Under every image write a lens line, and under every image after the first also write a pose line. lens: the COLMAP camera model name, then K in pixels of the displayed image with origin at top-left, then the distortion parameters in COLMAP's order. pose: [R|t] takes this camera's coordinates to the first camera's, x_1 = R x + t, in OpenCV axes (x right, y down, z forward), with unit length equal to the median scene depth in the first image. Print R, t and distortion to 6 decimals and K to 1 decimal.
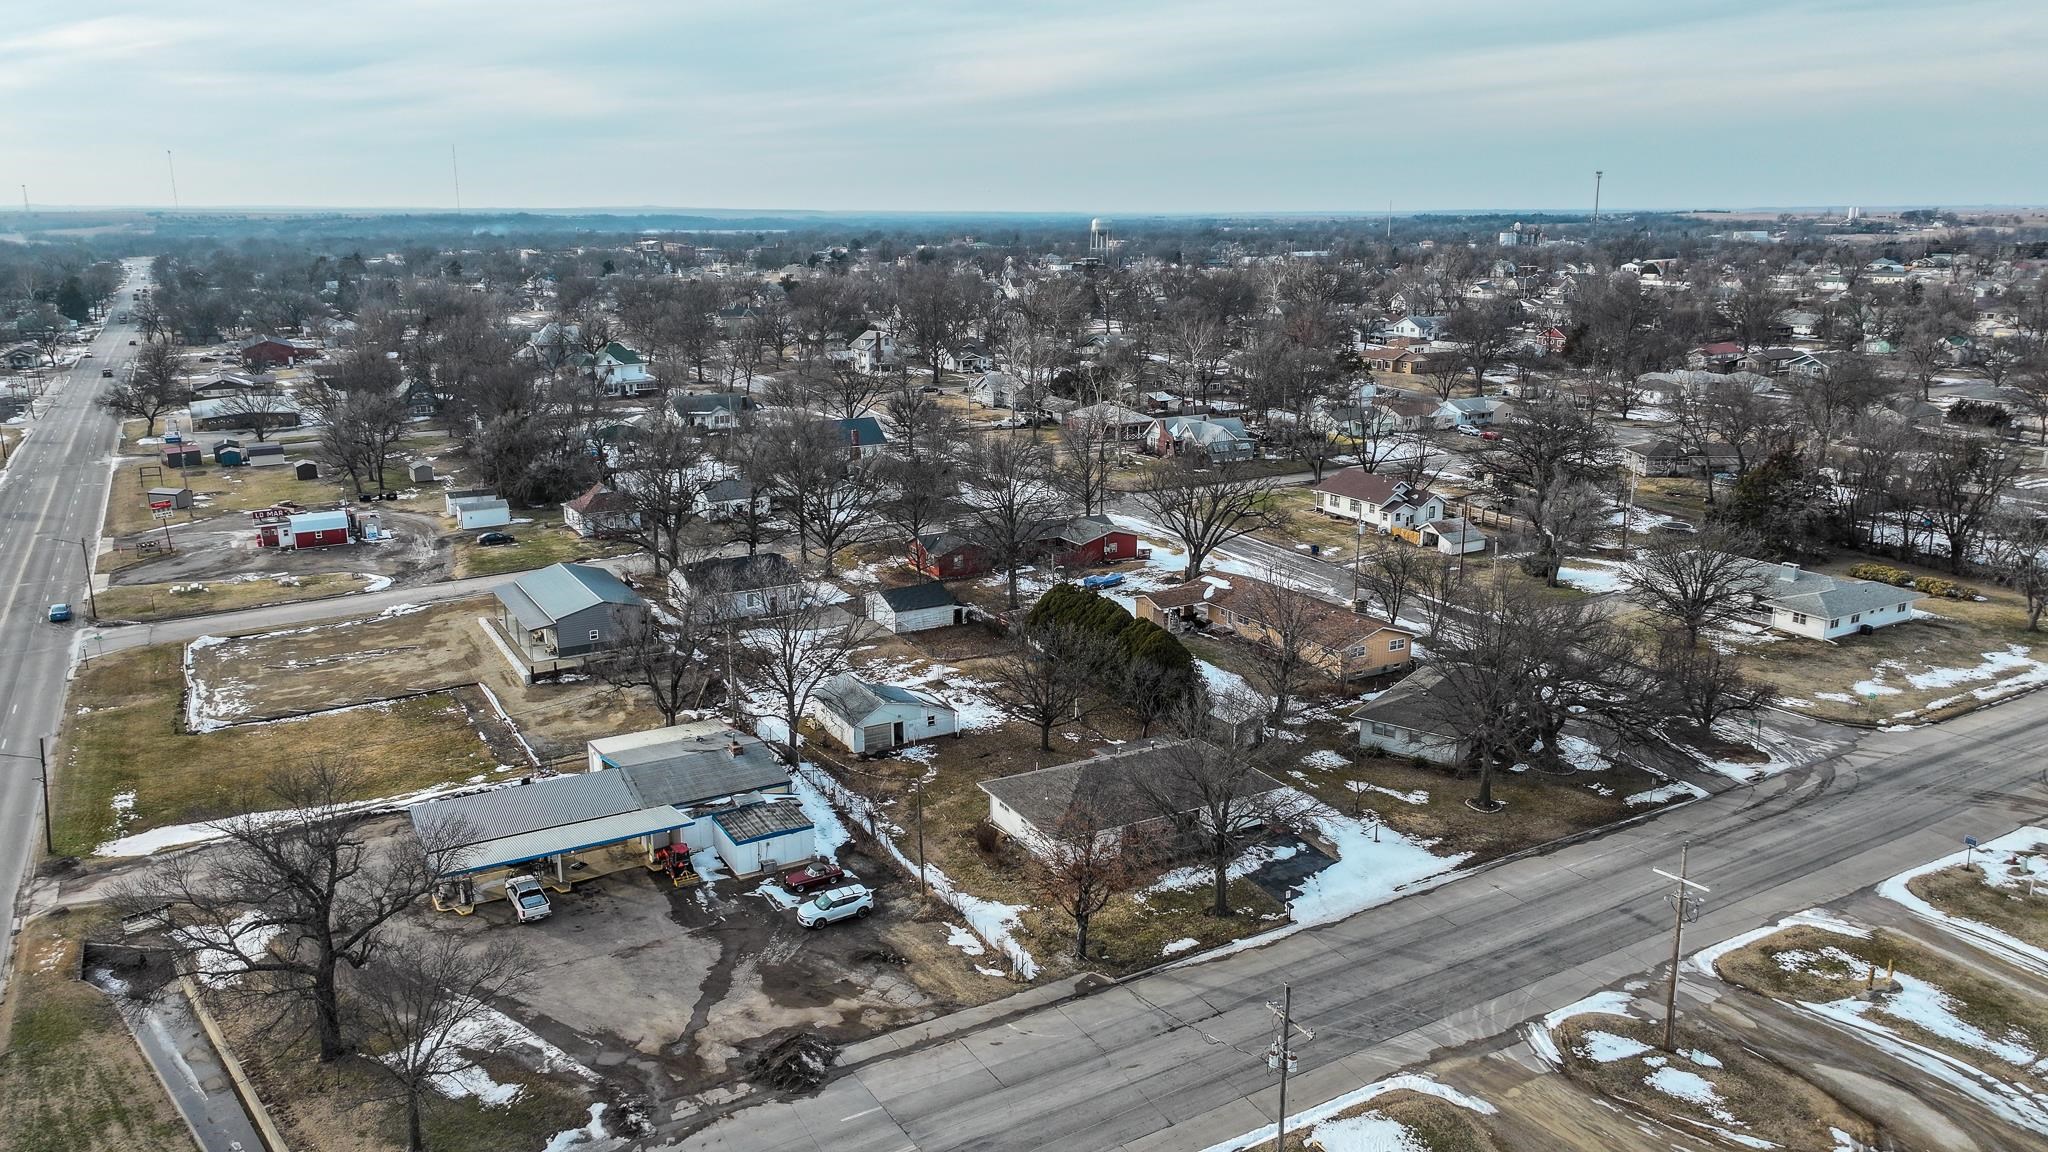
lens RADIAL K [[1440.4, 0, 1032.5], [0, 1440.4, 571.7], [0, 0, 1]] dist [0.006386, 0.004783]
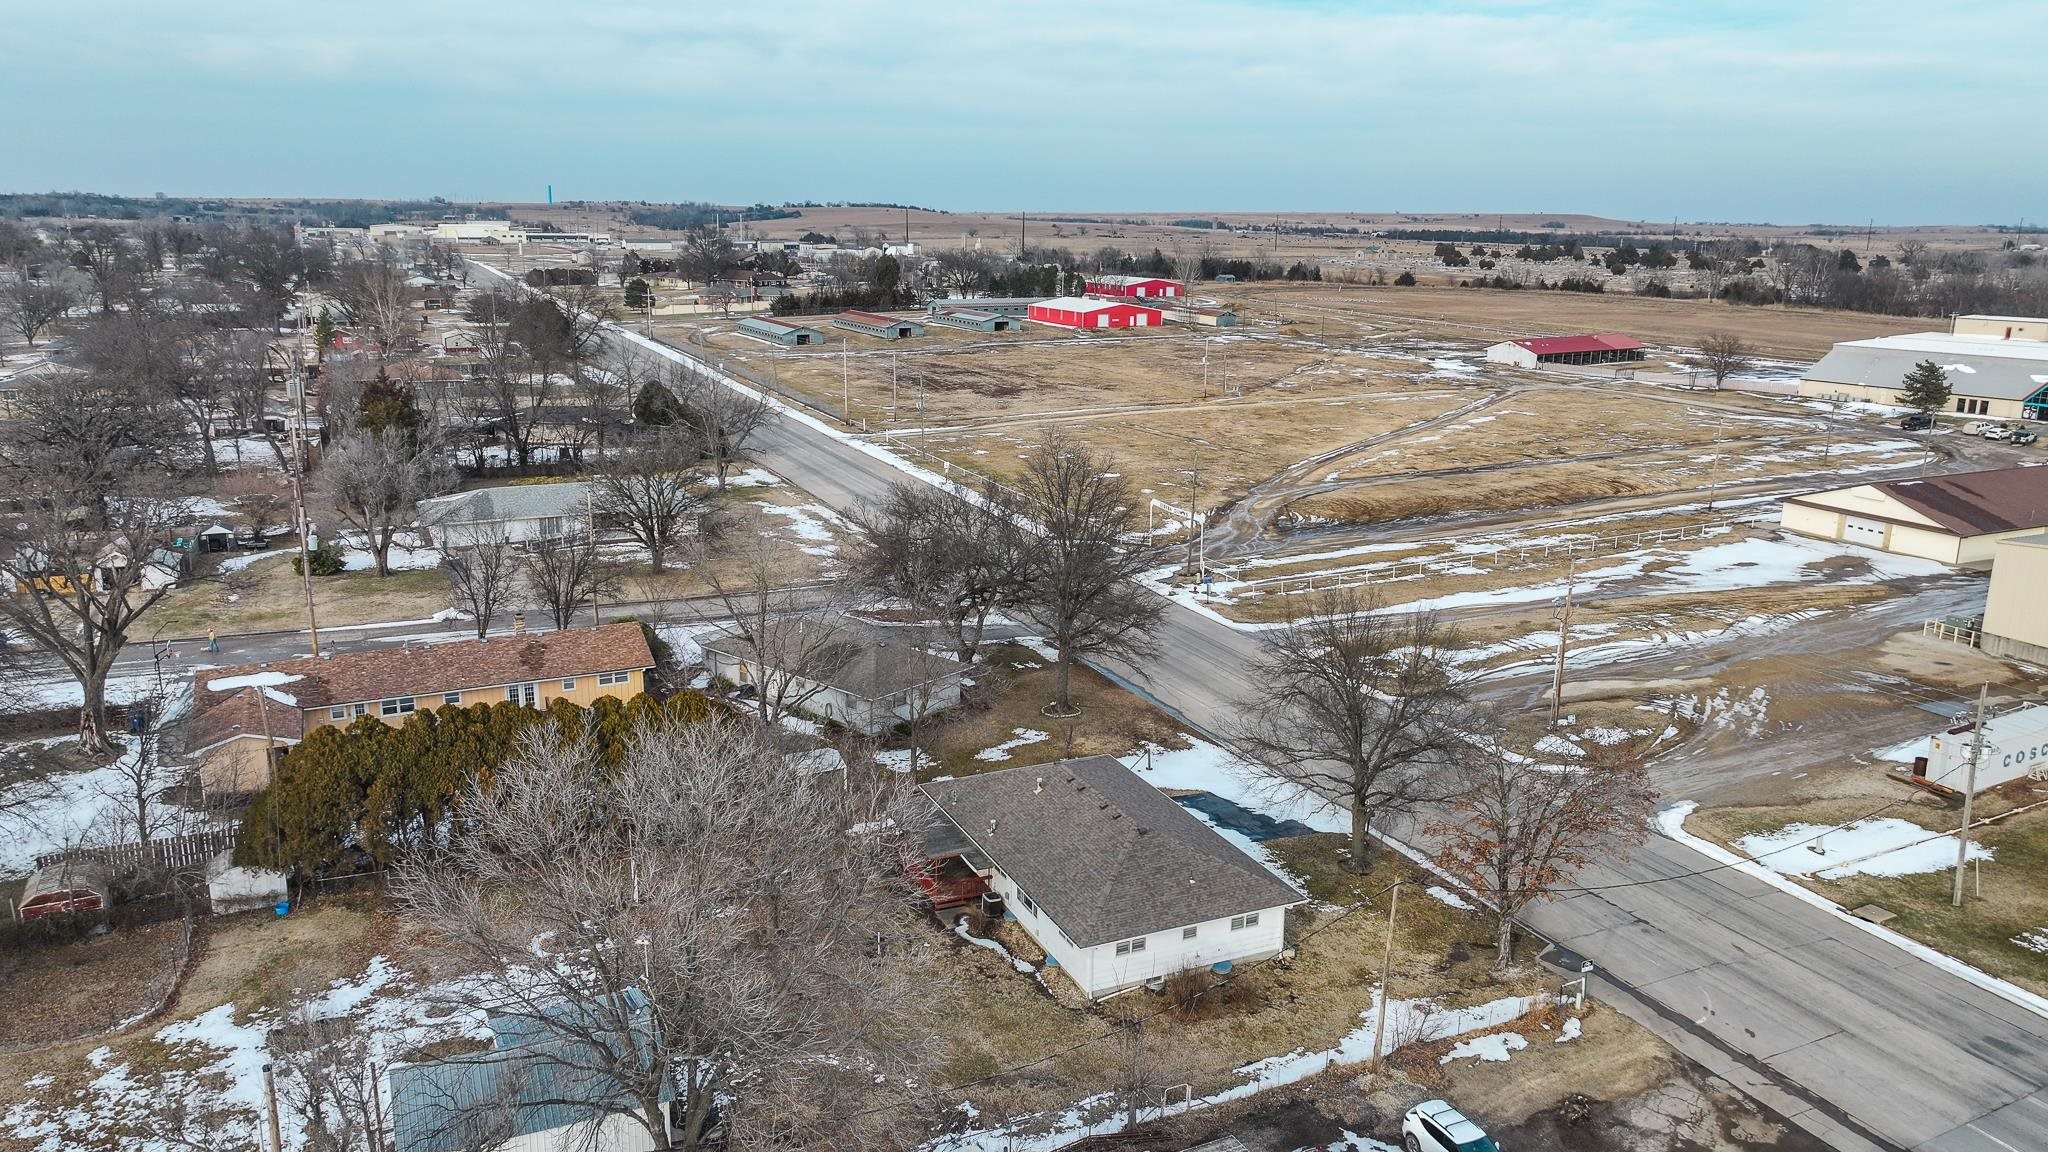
lens RADIAL K [[1440.4, 0, 1033.9], [0, 1440.4, 569.6], [0, 0, 1]] dist [0.006386, 0.004783]
pose [[0.076474, -0.236087, 0.968718, -0.528222], [0.229408, 0.949664, 0.213333, -0.115746], [-0.970321, 0.205917, 0.126785, 0.863926]]
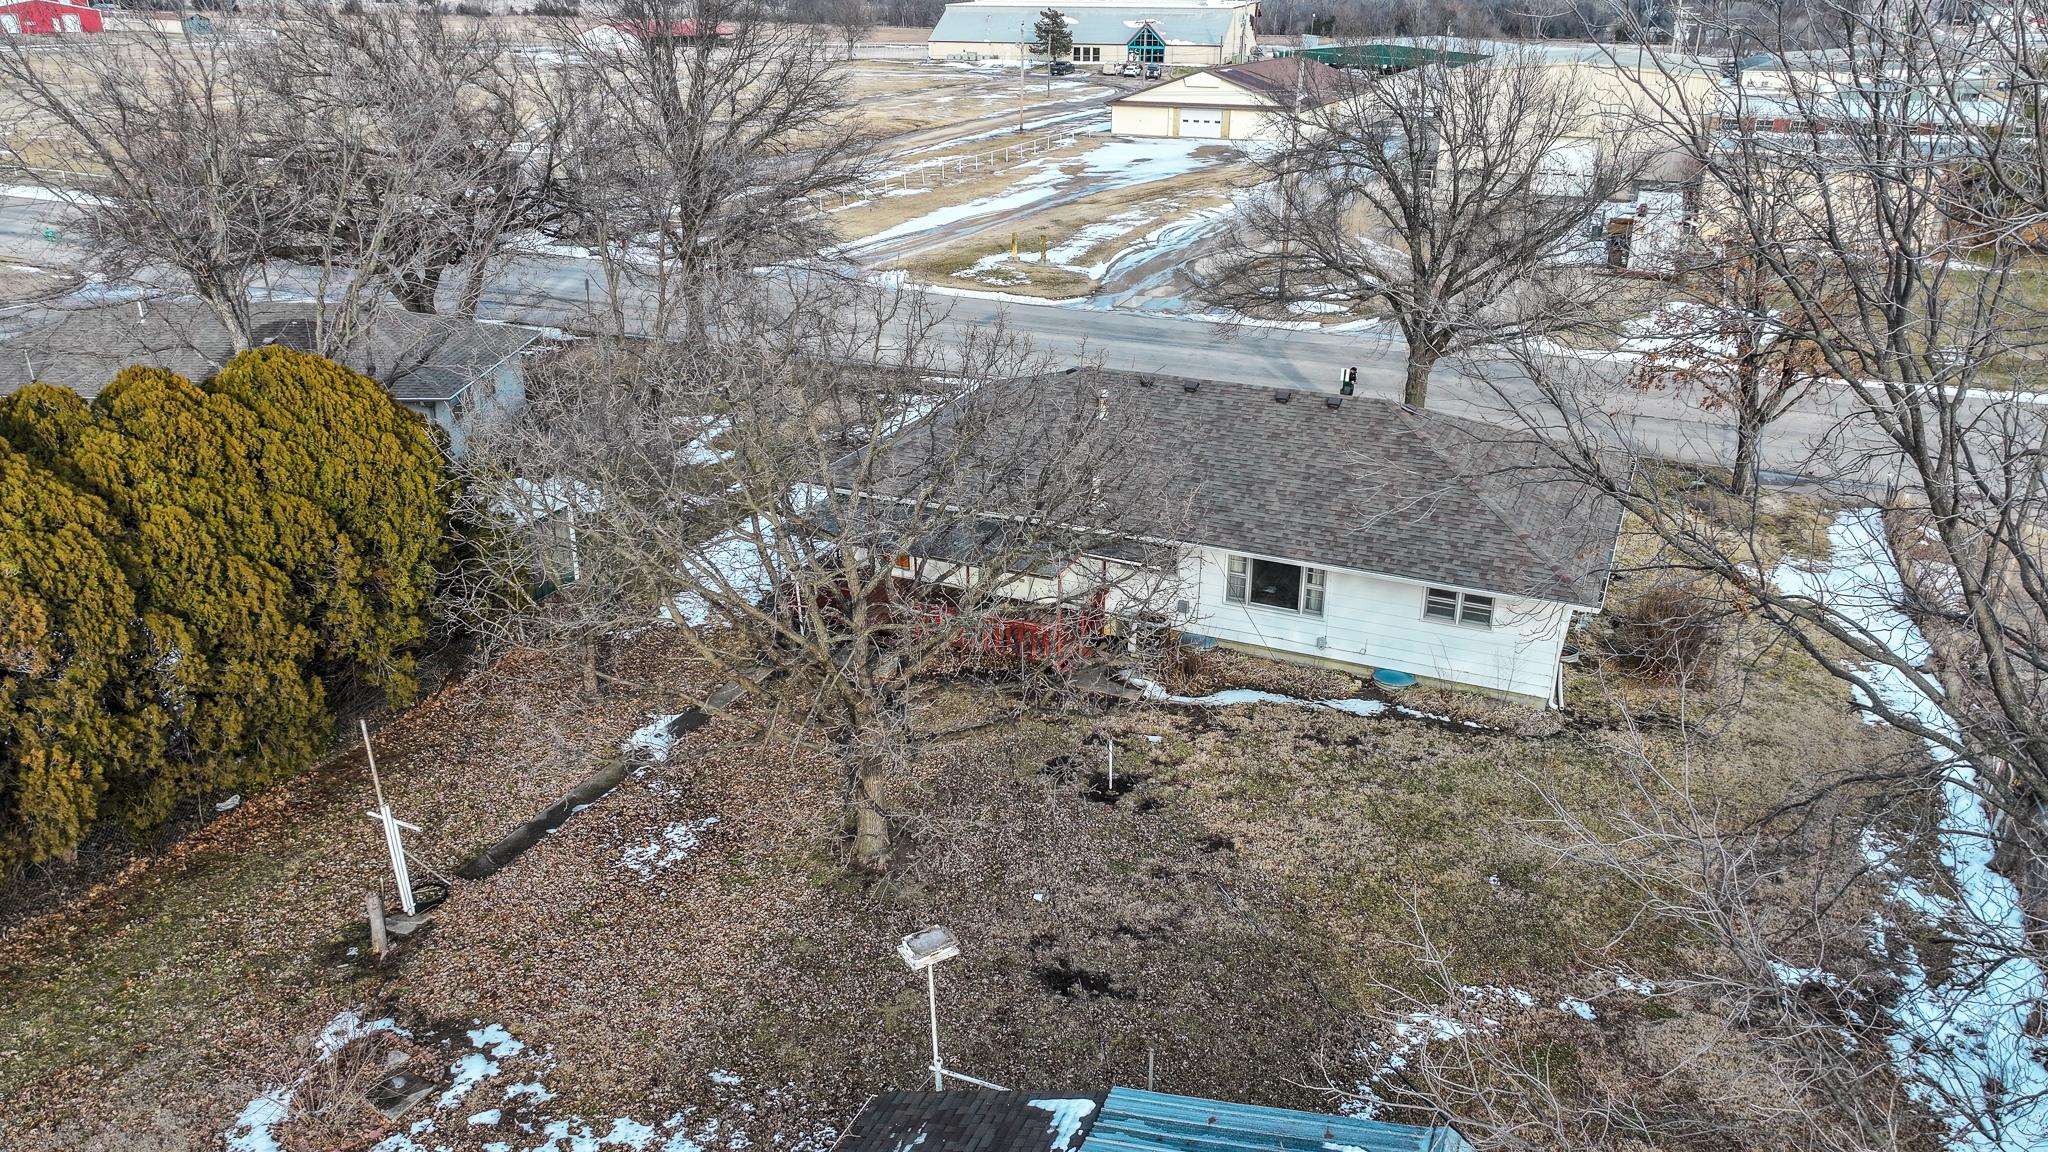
lens RADIAL K [[1440.4, 0, 1035.1], [0, 1440.4, 574.6], [0, 0, 1]] dist [0.006386, 0.004783]
pose [[-0.596419, -0.304135, 0.742823, -0.171593], [0.187740, 0.846910, 0.497491, -0.019092], [-0.780408, 0.436171, -0.448015, 1.143837]]
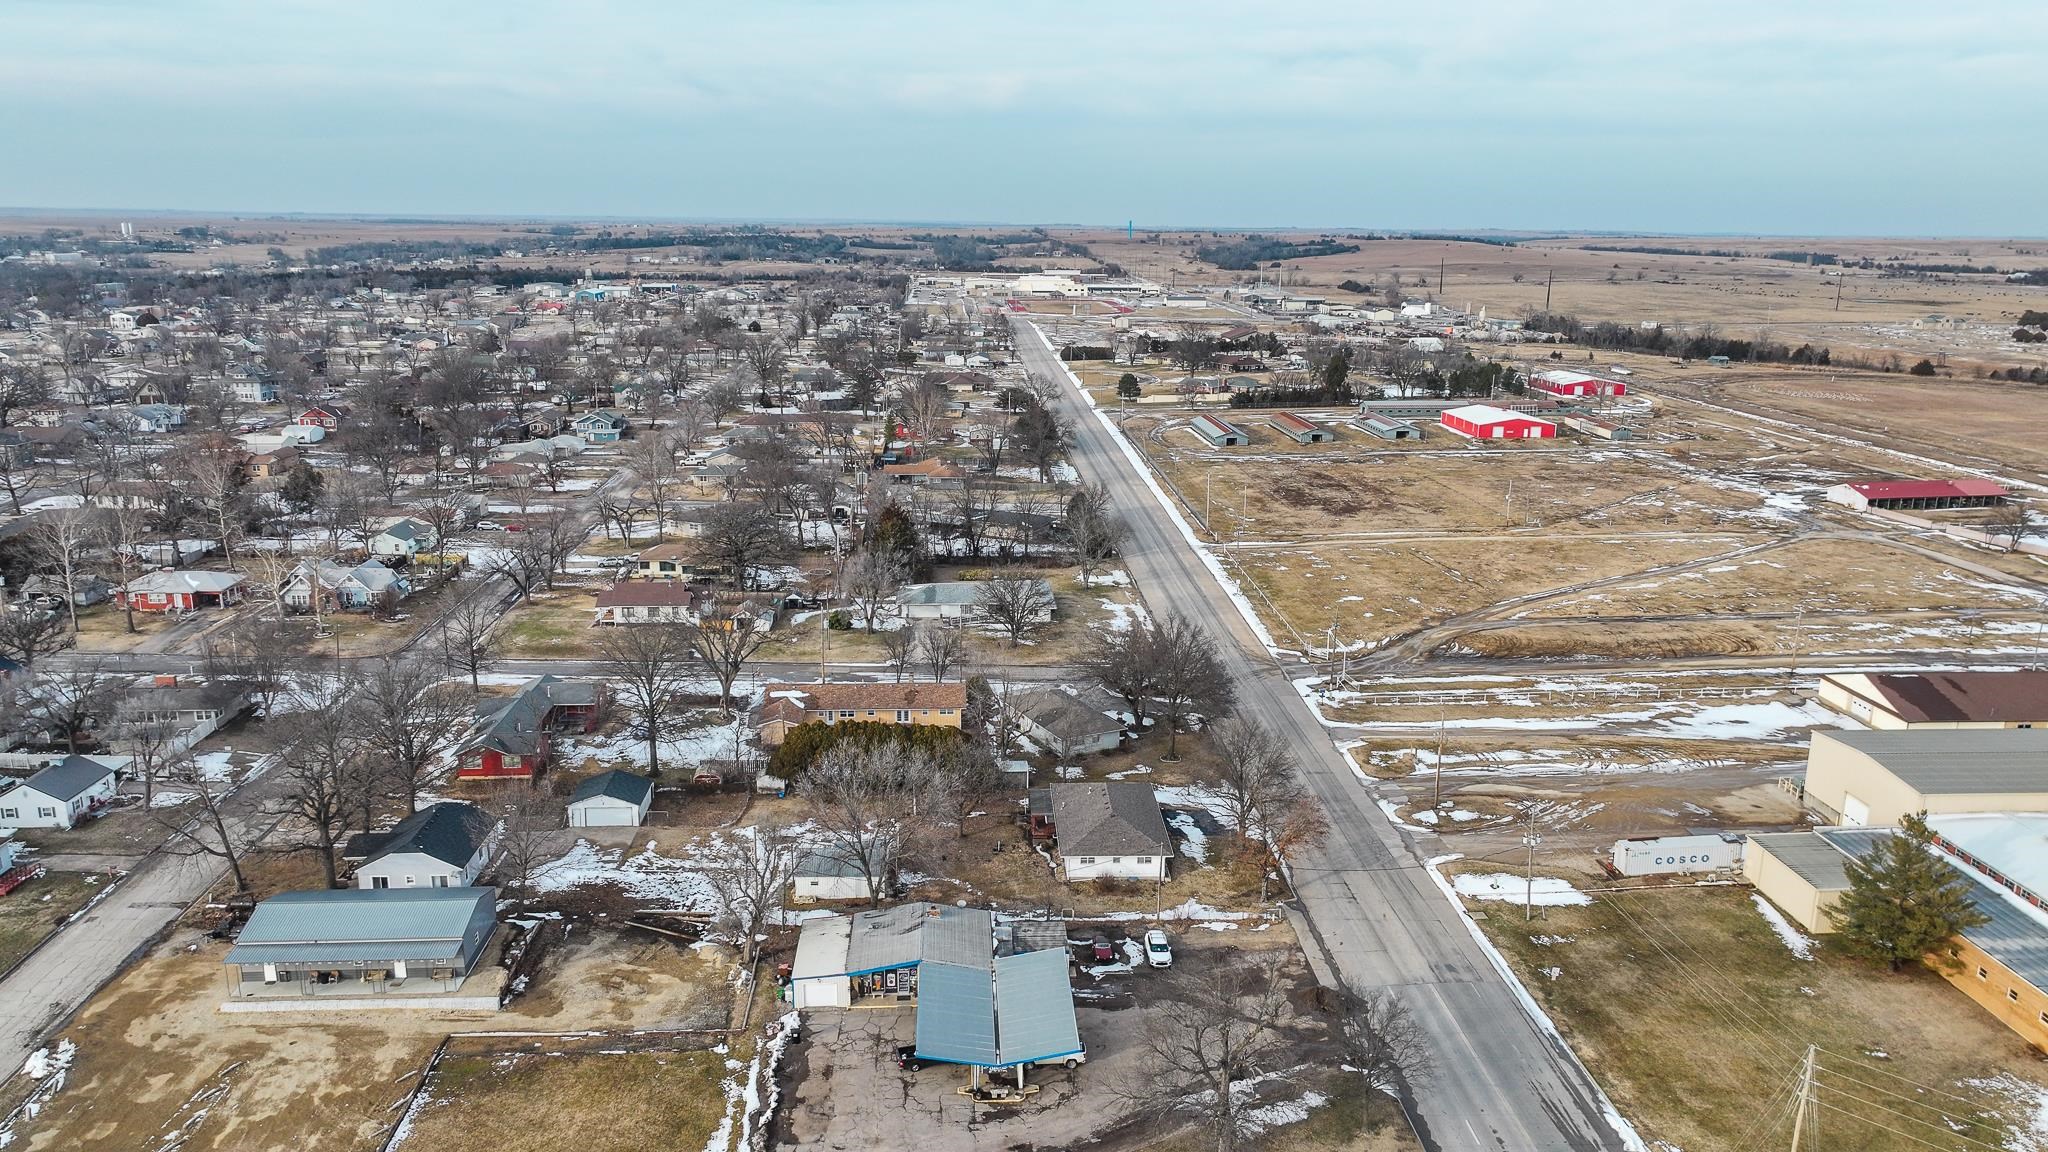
lens RADIAL K [[1440.4, 0, 1032.9], [0, 1440.4, 580.5], [0, 0, 1]] dist [0.006386, 0.004783]
pose [[0.449490, -0.210135, 0.868218, -1.125718], [0.205190, 0.970237, 0.128596, -0.275788], [-0.869400, 0.120347, 0.479229, 0.312457]]
